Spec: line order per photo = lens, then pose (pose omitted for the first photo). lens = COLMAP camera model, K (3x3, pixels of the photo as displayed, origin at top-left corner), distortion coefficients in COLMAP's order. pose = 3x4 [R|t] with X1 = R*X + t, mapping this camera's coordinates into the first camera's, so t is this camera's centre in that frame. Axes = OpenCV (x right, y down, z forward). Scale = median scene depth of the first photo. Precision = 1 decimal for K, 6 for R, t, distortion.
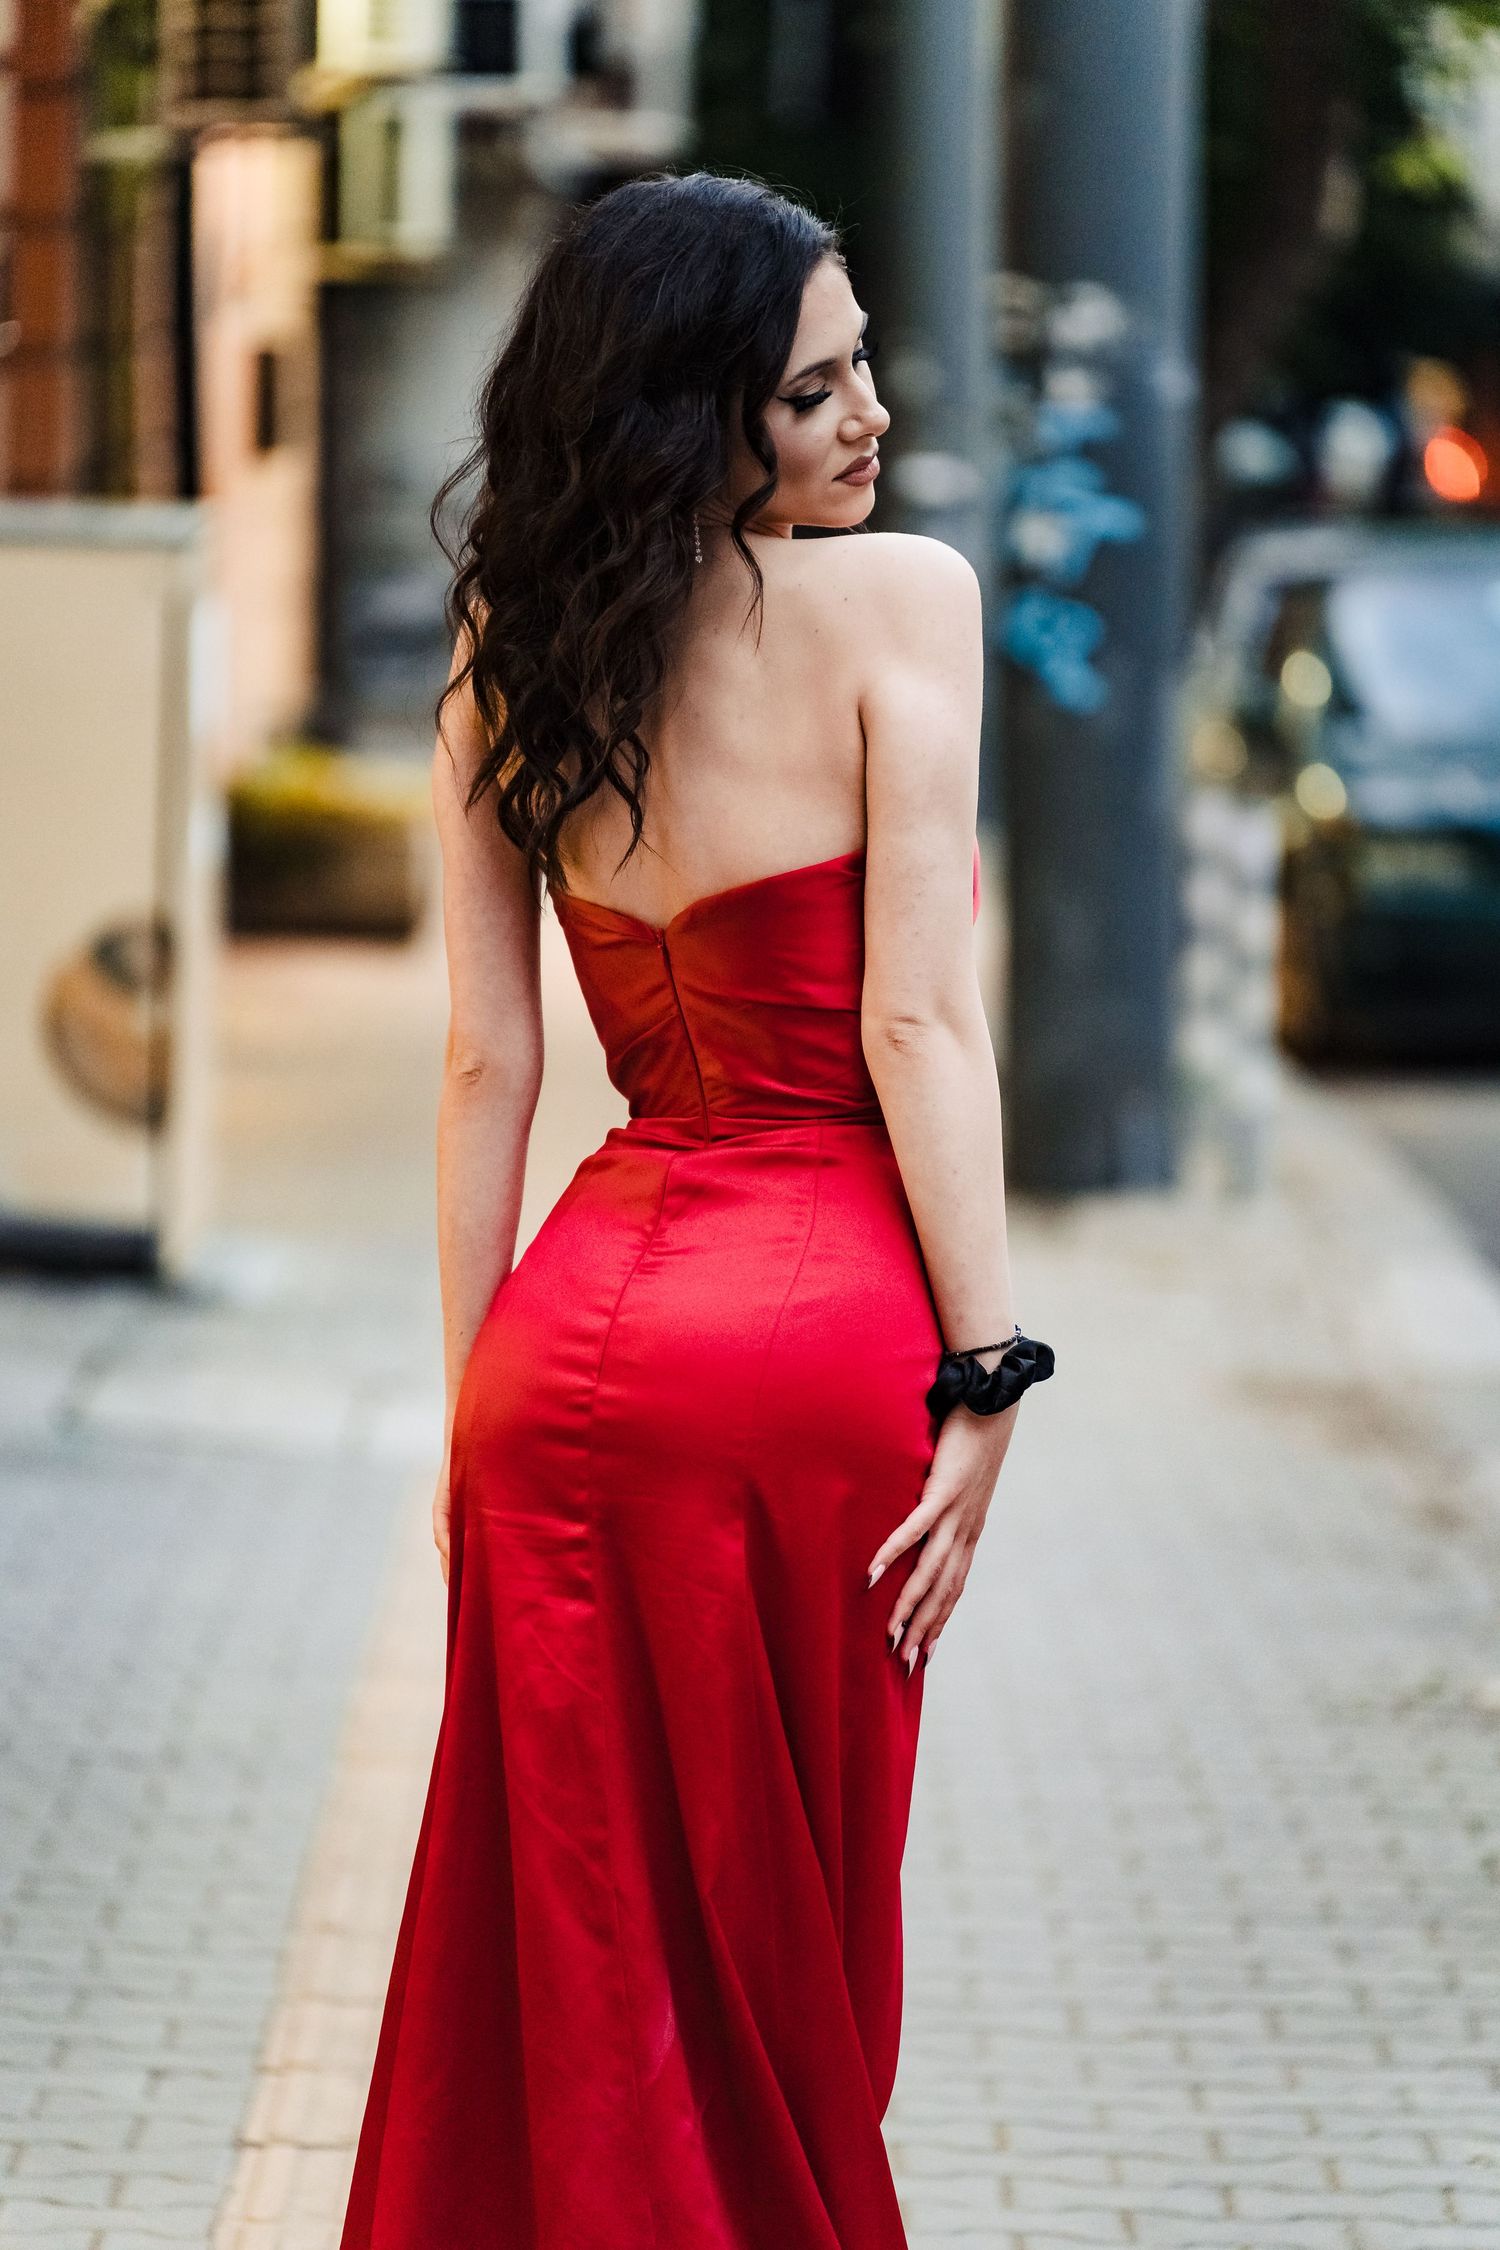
lens RADIAL K [[9472.3, 0, 748.7], [0, 9472.3, 1125.5], [0, 0, 1]] dist [0.028451, 0.000000]
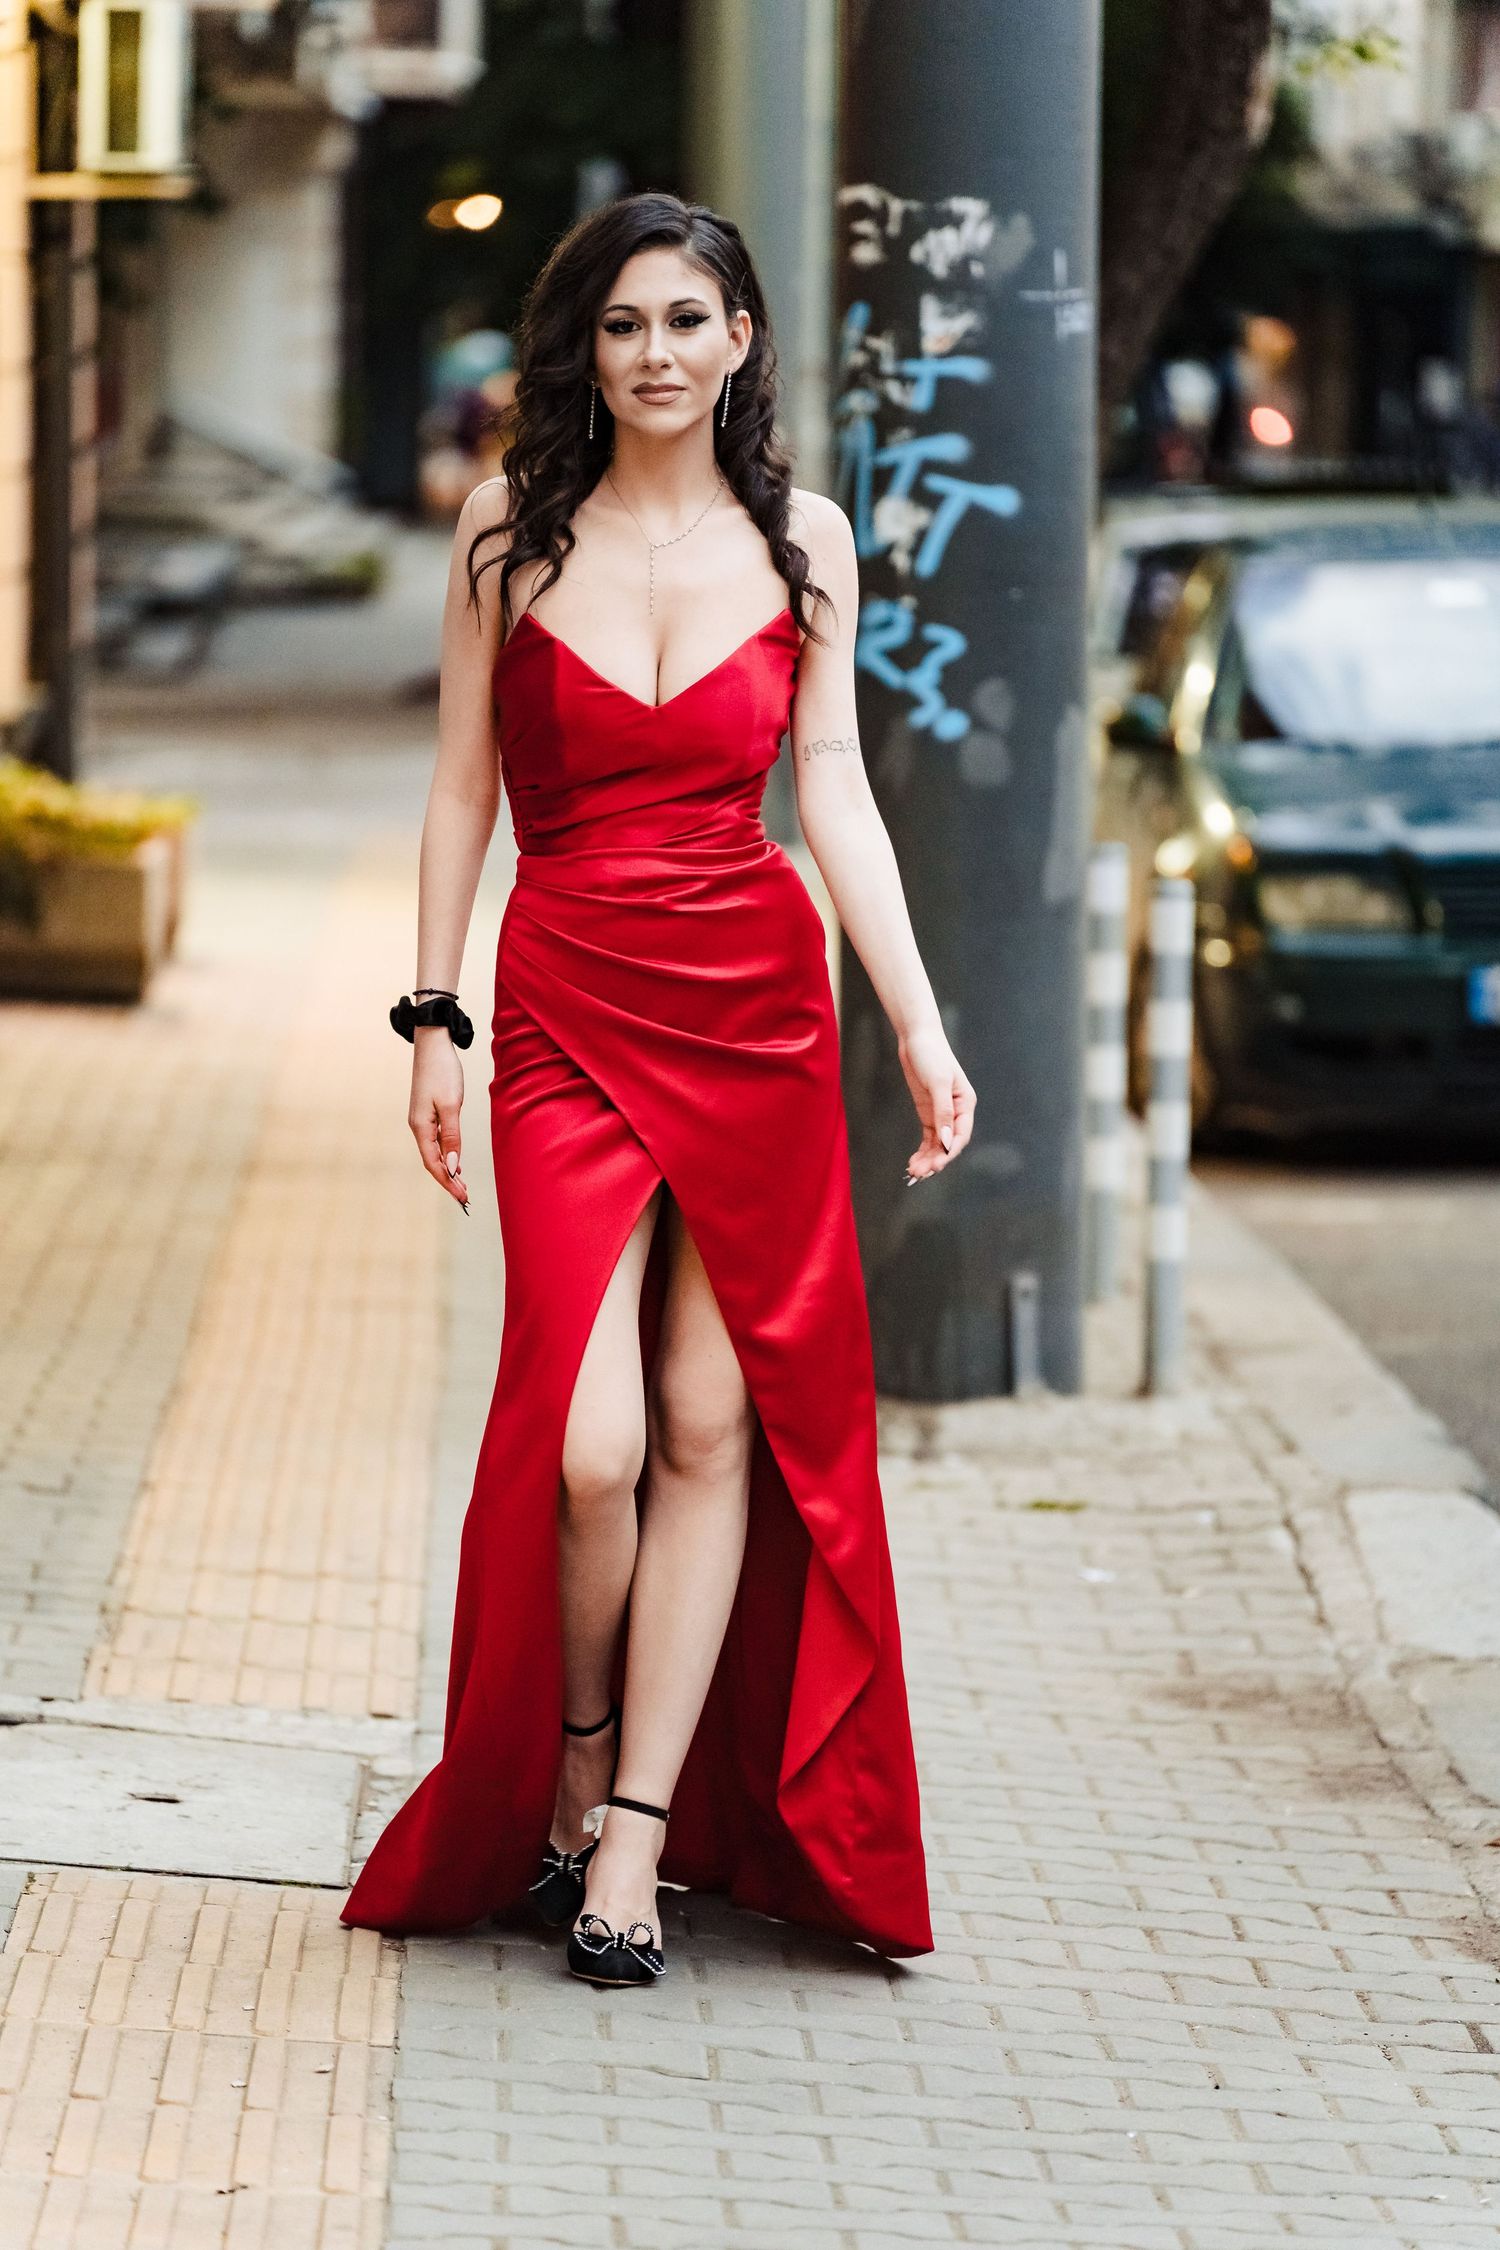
lens RADIAL K [[9472.3, 0, 751.2], [0, 9472.3, 1124.7], [0, 0, 1]] dist [0.028451, 0.000000]
pose [[0.999819, -0.003295, 0.018734, 0.003995], [0.003213, 0.999985, 0.004406, -0.014456], [-0.018748, -0.004345, 0.999815, 0.201178]]
